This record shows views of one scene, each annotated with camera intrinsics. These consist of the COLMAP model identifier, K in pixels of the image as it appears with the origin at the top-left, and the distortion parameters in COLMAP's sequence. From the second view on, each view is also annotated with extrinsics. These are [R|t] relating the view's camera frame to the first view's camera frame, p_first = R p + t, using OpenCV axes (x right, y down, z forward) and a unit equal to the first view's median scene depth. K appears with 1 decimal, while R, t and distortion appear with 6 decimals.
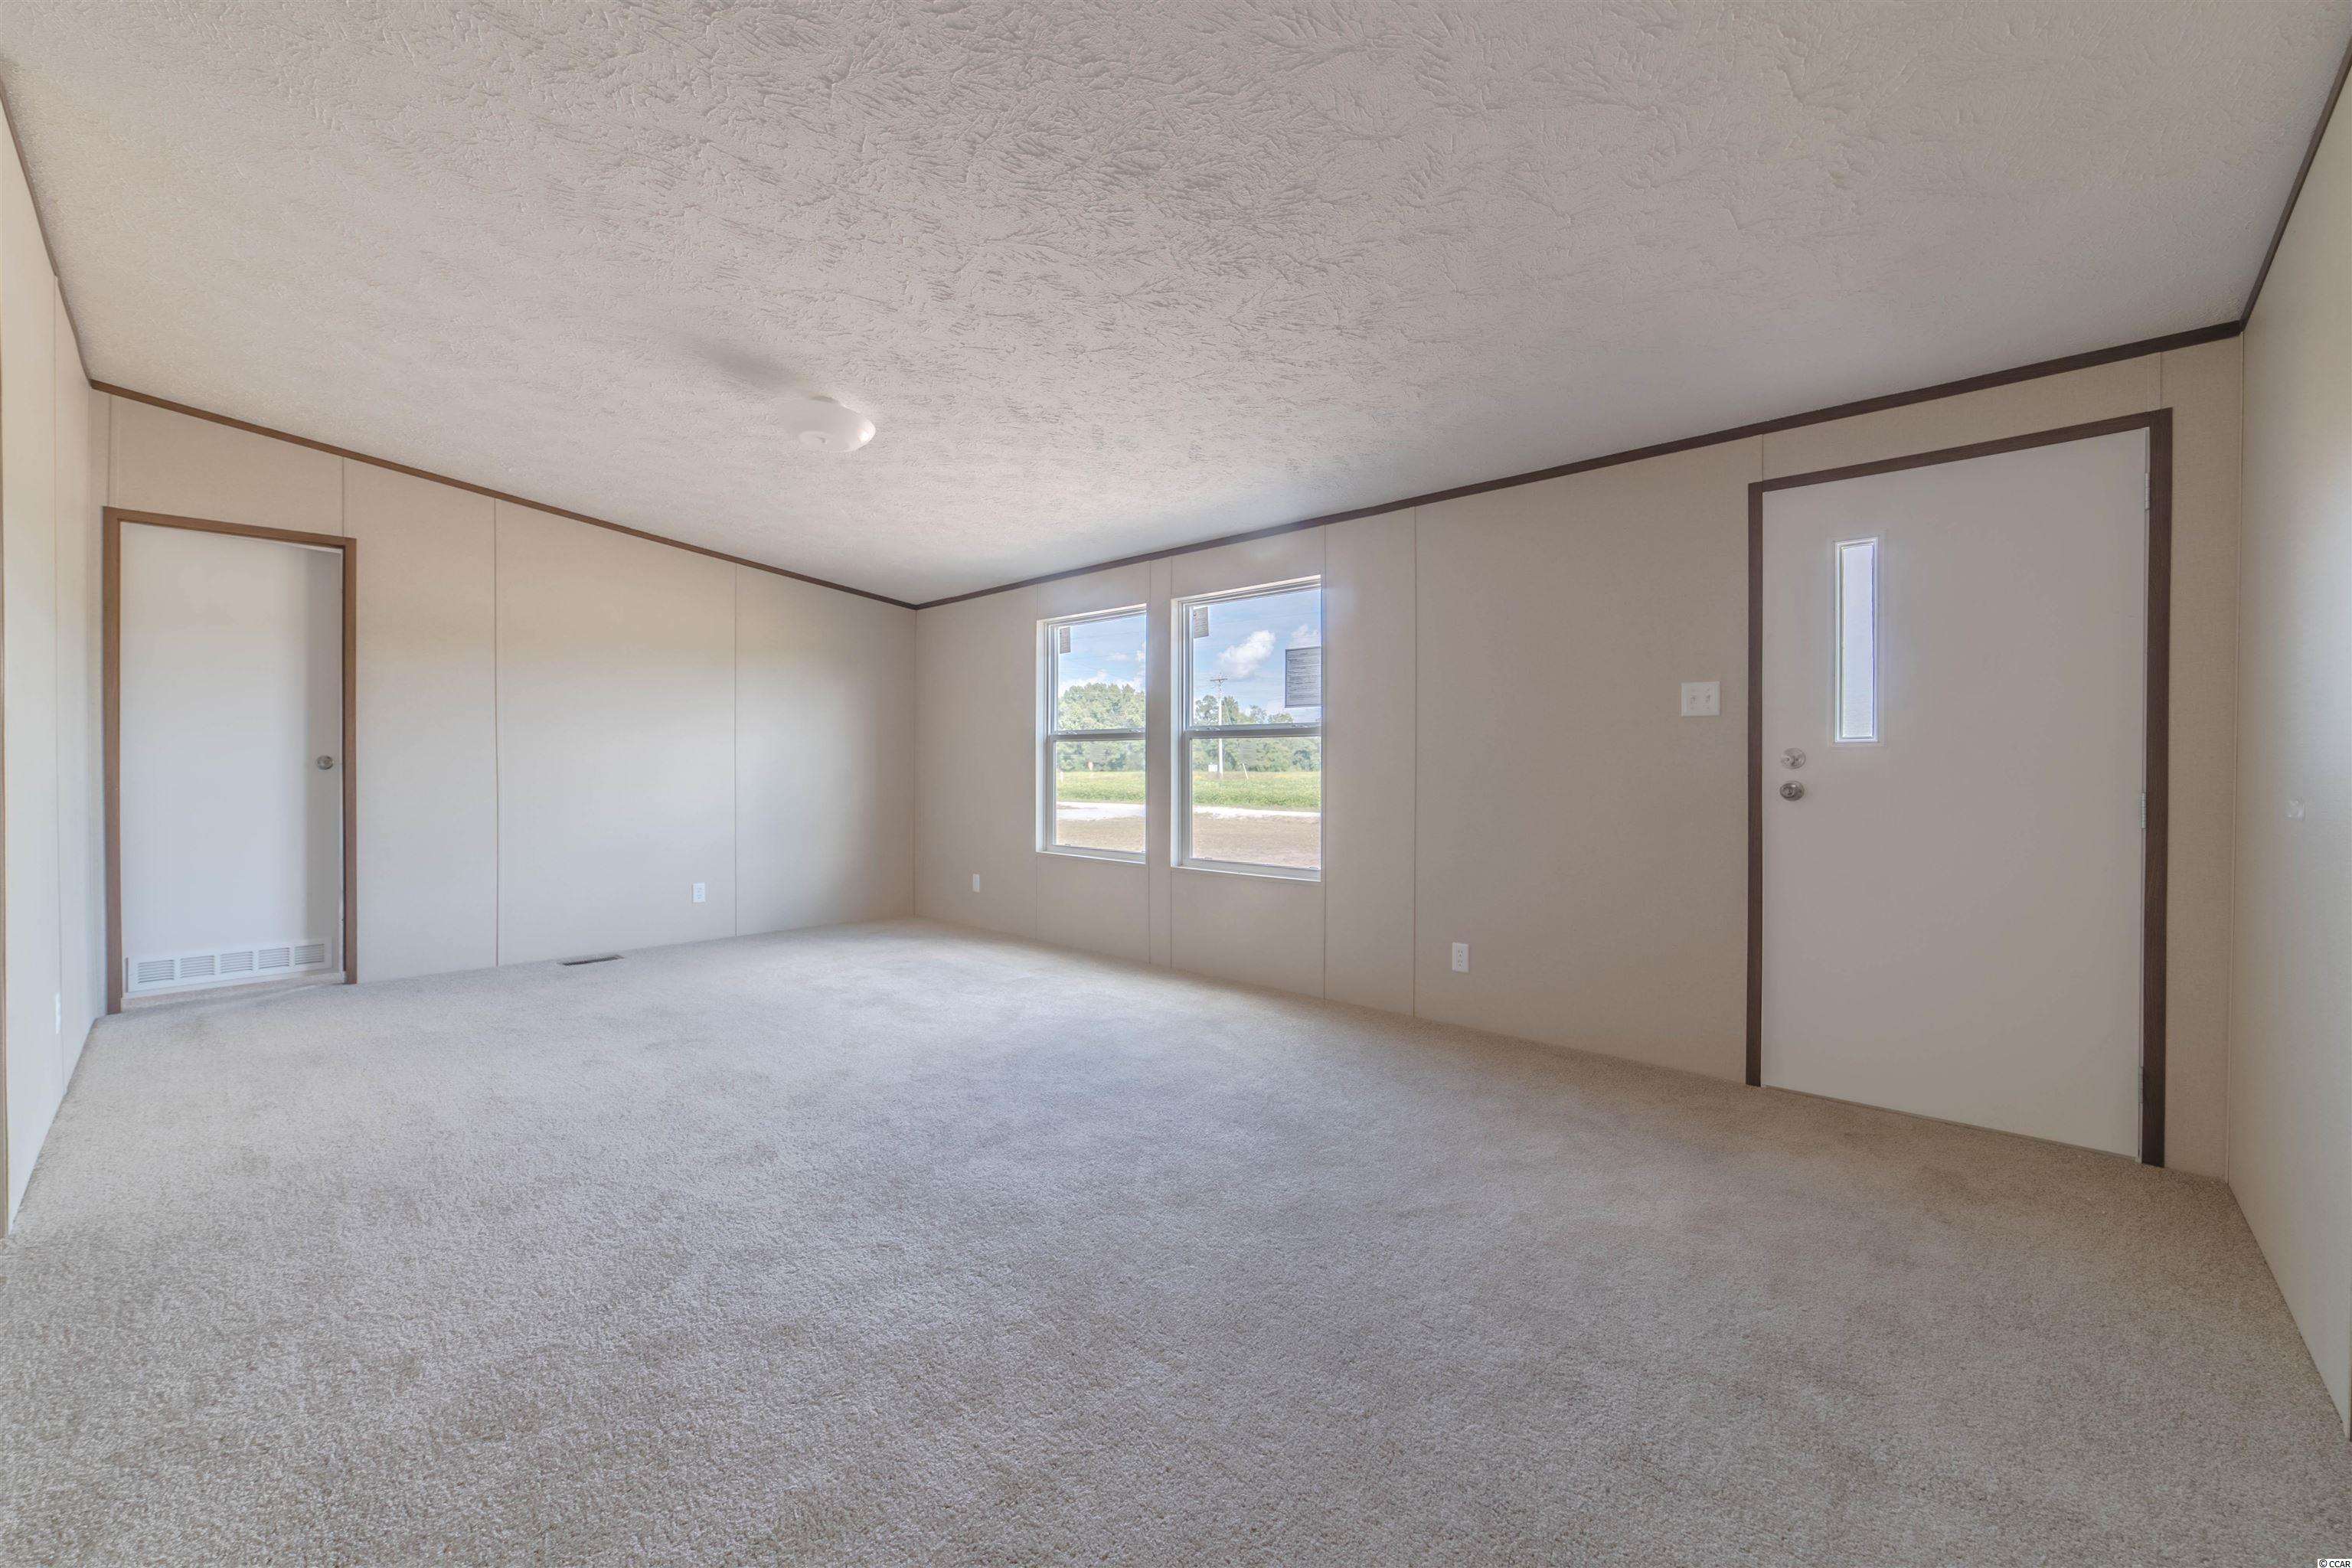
lens RADIAL K [[931.8, 0, 1176.0], [0, 931.8, 784.0], [0, 0, 1]] dist [-0.000685, -0.000023]
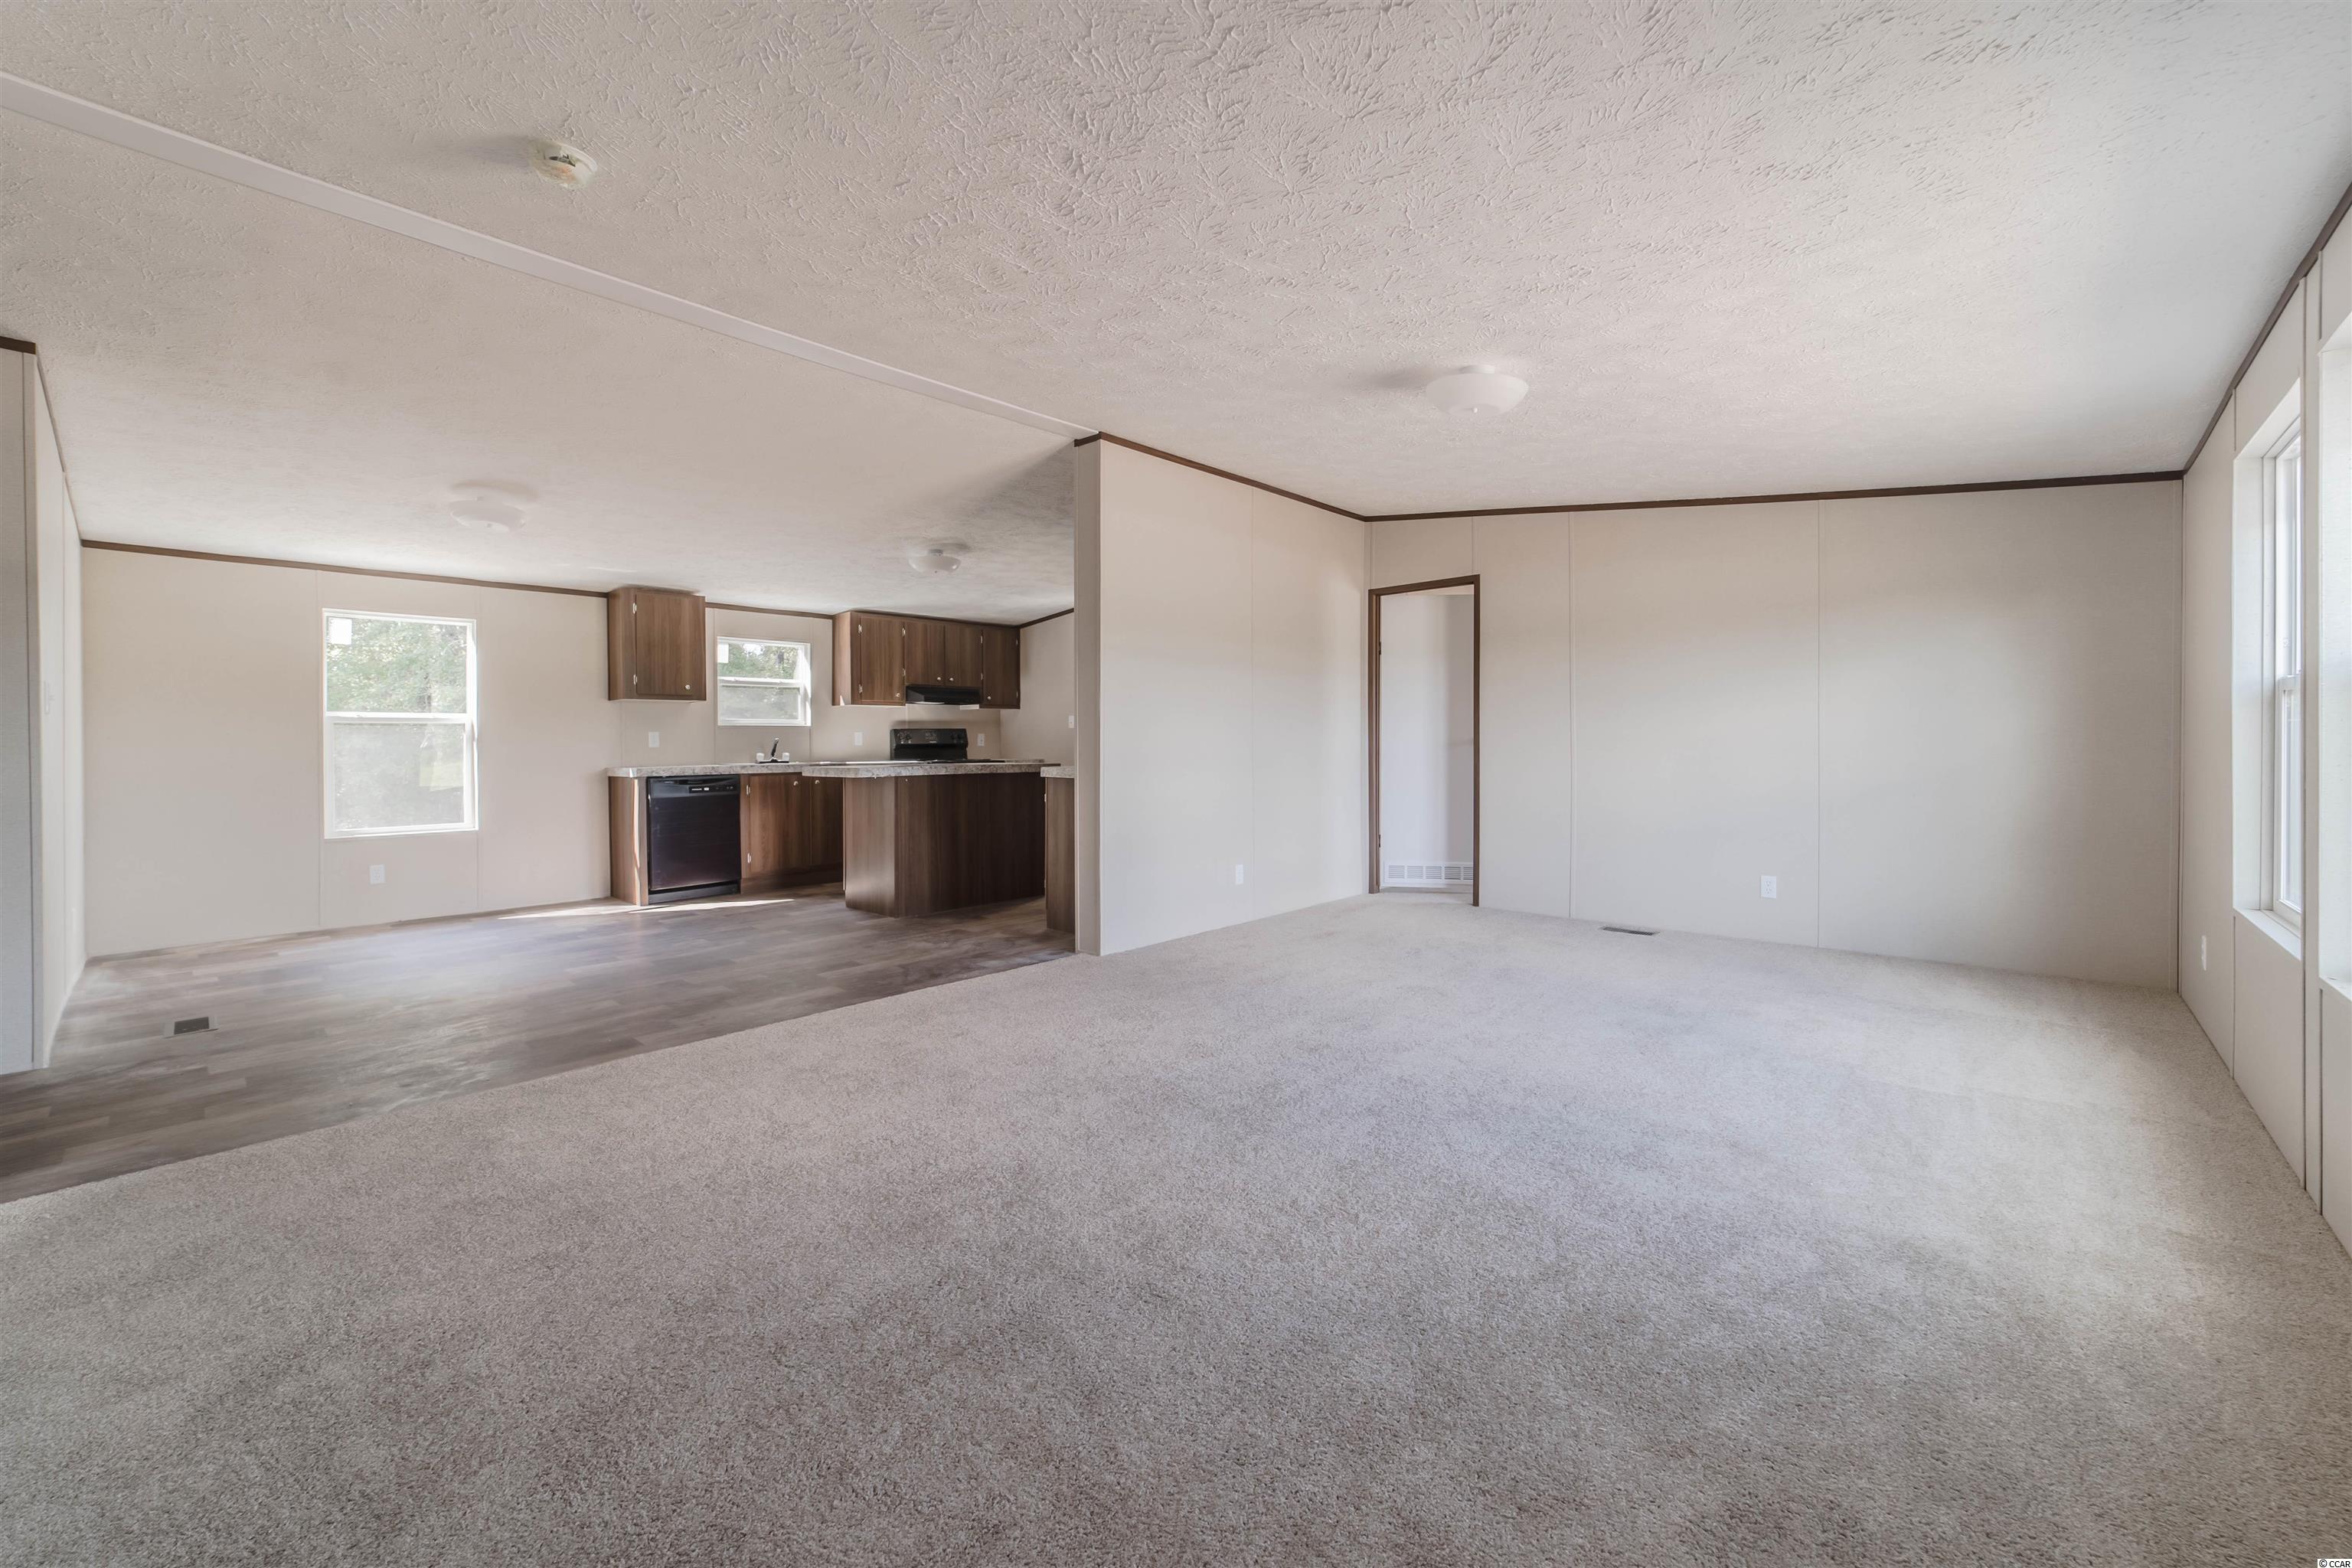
lens RADIAL K [[952.2, 0, 1175.7], [0, 952.2, 744.2], [0, 0, 1]] dist [0.051070, 0.000076]
pose [[0.036485, 0.001019, -0.999334, 0.354728], [-0.014913, 0.999889, 0.000475, -0.009417], [0.999223, 0.014886, 0.036496, 0.376949]]
